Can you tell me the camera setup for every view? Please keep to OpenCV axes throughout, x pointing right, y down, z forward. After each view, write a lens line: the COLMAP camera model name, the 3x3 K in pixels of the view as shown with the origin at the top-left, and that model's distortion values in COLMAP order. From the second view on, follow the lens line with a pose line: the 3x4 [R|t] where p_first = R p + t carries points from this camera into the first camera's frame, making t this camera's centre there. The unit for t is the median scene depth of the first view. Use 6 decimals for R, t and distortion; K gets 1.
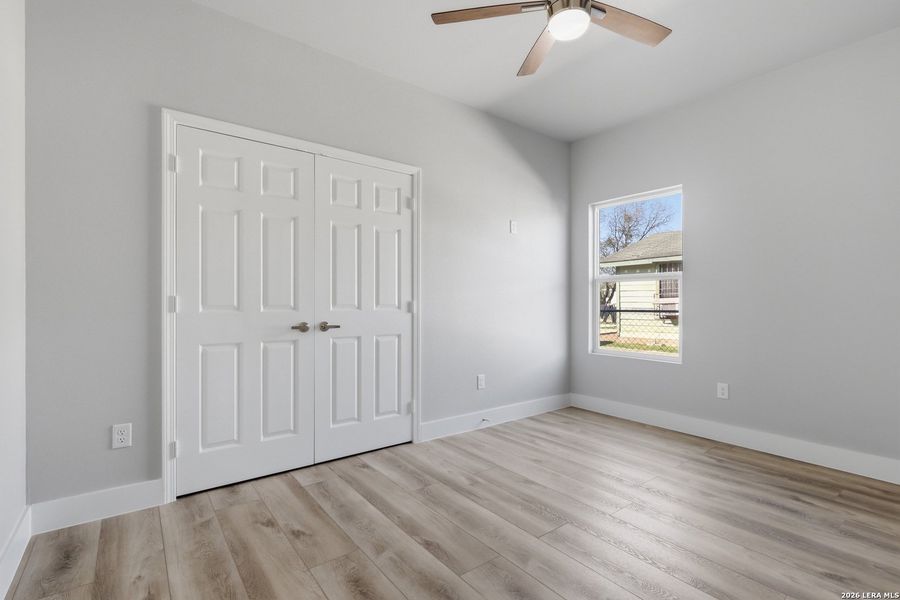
lens RADIAL K [[416.3, 0, 449.0], [0, 416.3, 301.6], [0, 0, 1]] dist [-0.000965, -0.000494]
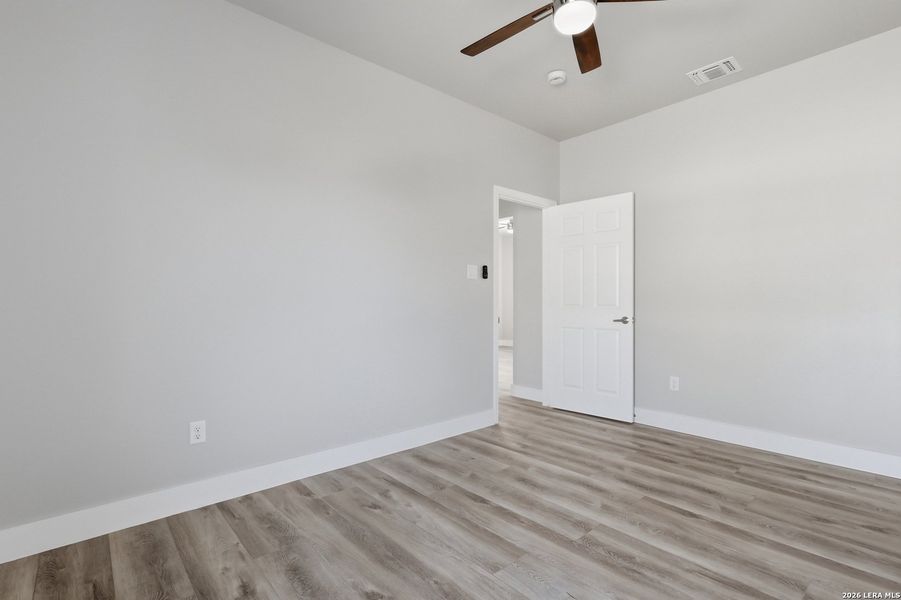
lens RADIAL K [[416.7, 0, 451.7], [0, 416.7, 302.3], [0, 0, 1]] dist [-0.000965, -0.000494]
pose [[-0.998147, -0.002077, -0.060812, 0.652154], [-0.001558, 0.999962, -0.008587, 0.011611], [0.060827, -0.008476, -0.998112, 2.016900]]
